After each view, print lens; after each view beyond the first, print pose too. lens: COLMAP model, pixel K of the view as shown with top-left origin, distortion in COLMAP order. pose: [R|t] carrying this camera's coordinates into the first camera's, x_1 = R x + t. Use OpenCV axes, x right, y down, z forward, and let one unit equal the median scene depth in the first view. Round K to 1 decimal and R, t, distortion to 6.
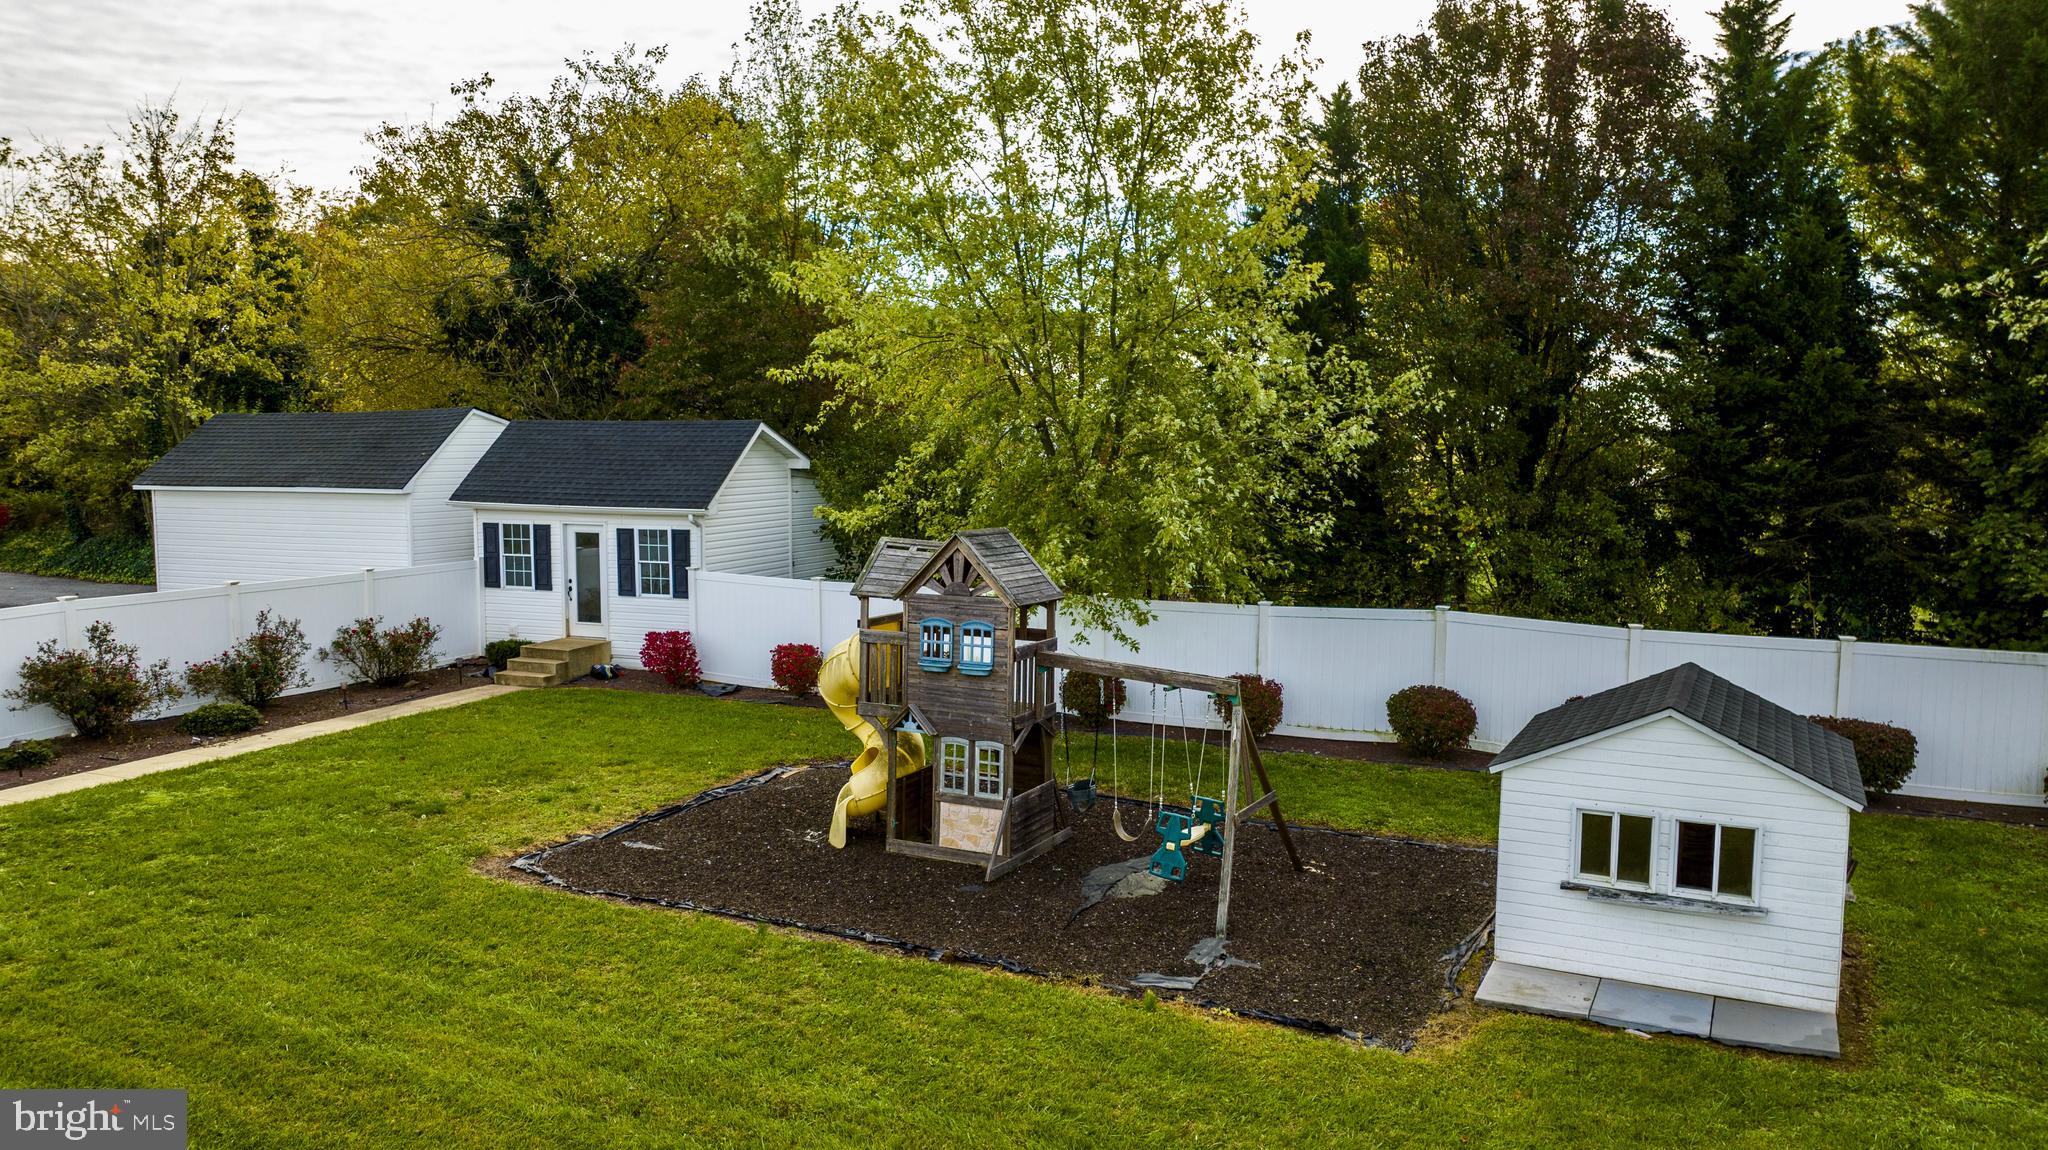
lens RADIAL K [[1458.7, 0, 1027.2], [0, 1458.7, 580.6], [0, 0, 1]] dist [-0.025490, 0.014632]
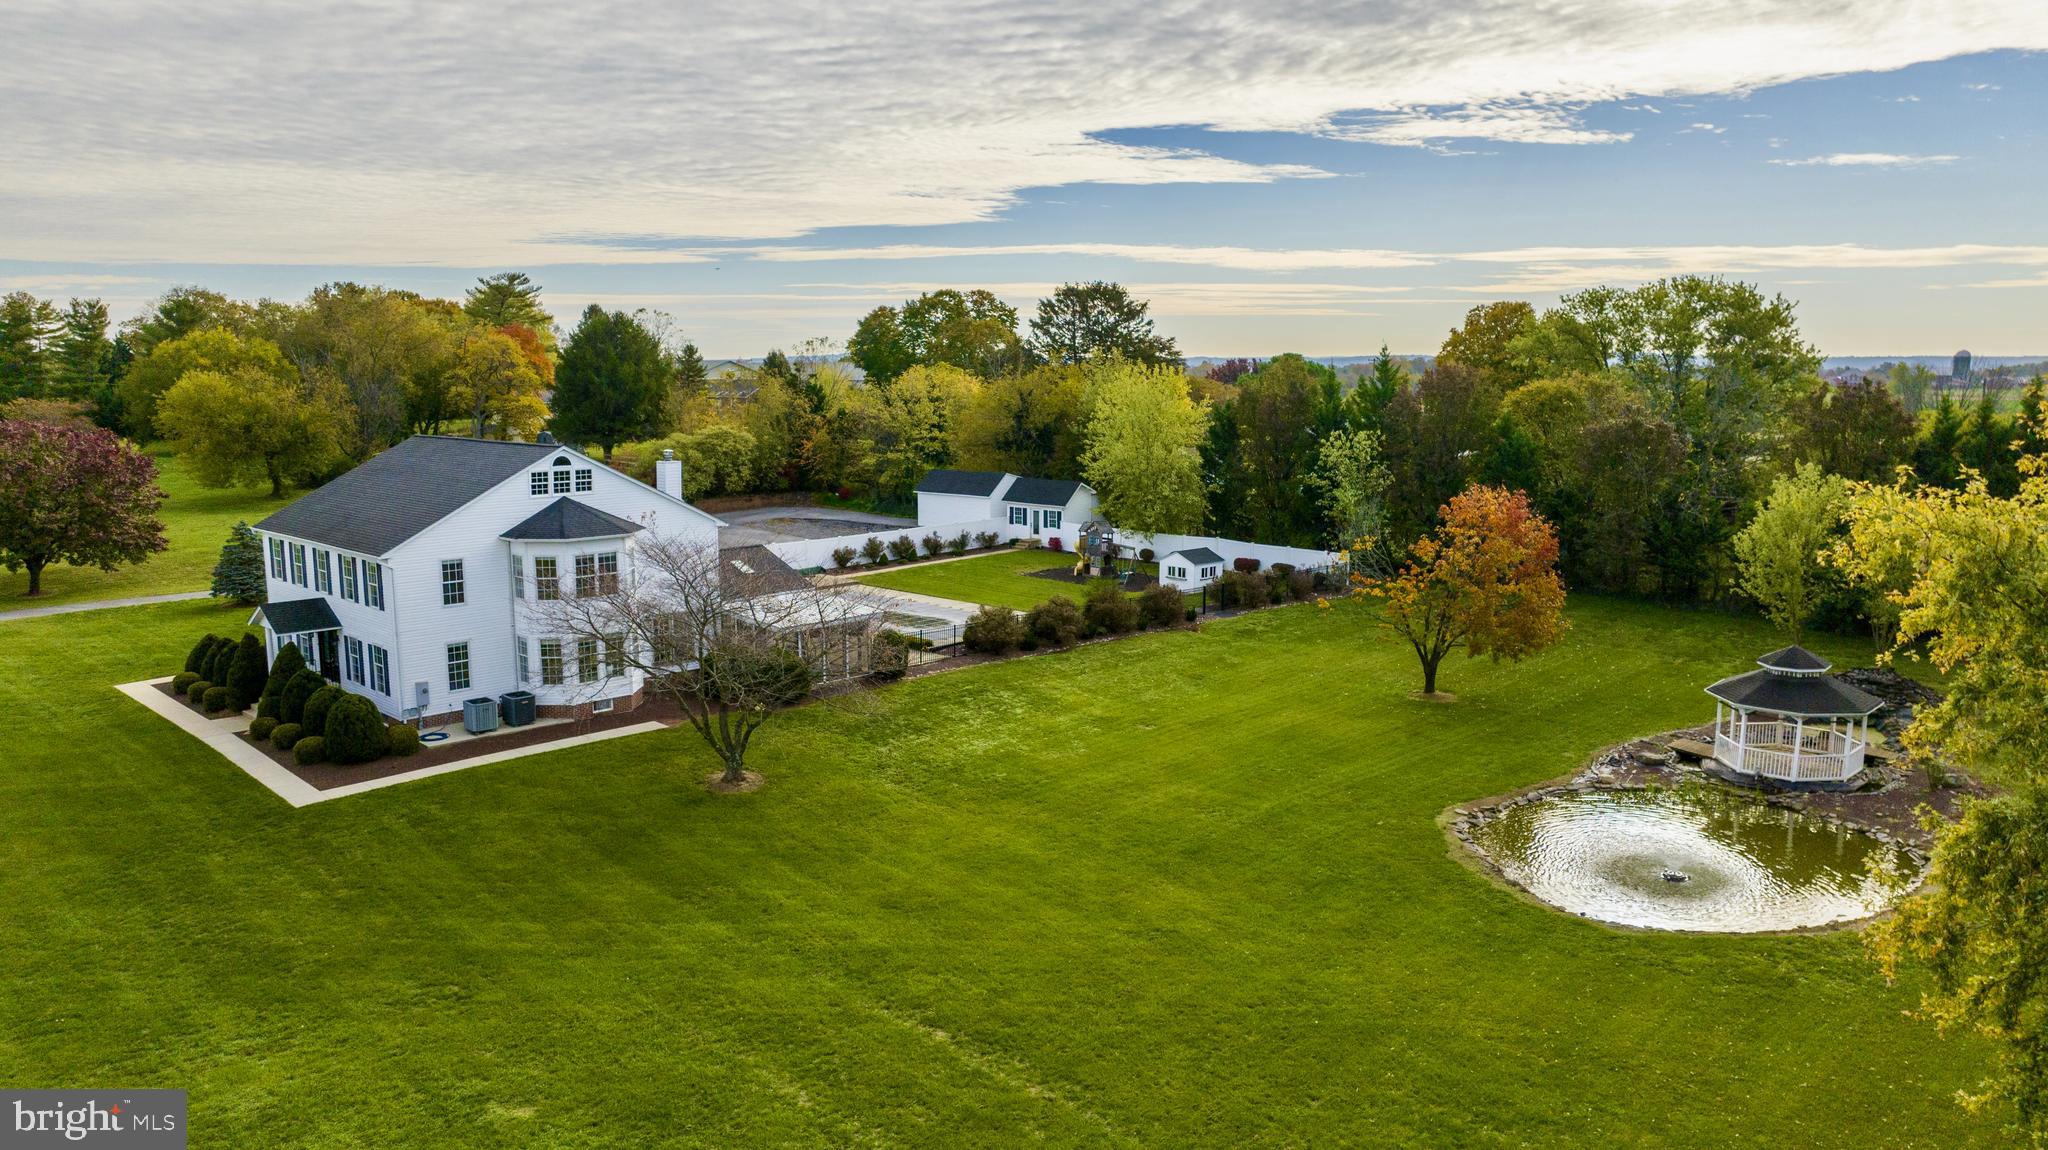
lens RADIAL K [[1458.7, 0, 1017.8], [0, 1458.7, 574.0], [0, 0, 1]] dist [-0.025490, 0.014632]
pose [[0.949020, 0.040219, -0.312638, 0.873080], [-0.023800, 0.998138, 0.056161, -0.082691], [0.314315, -0.045857, 0.948211, -2.708094]]
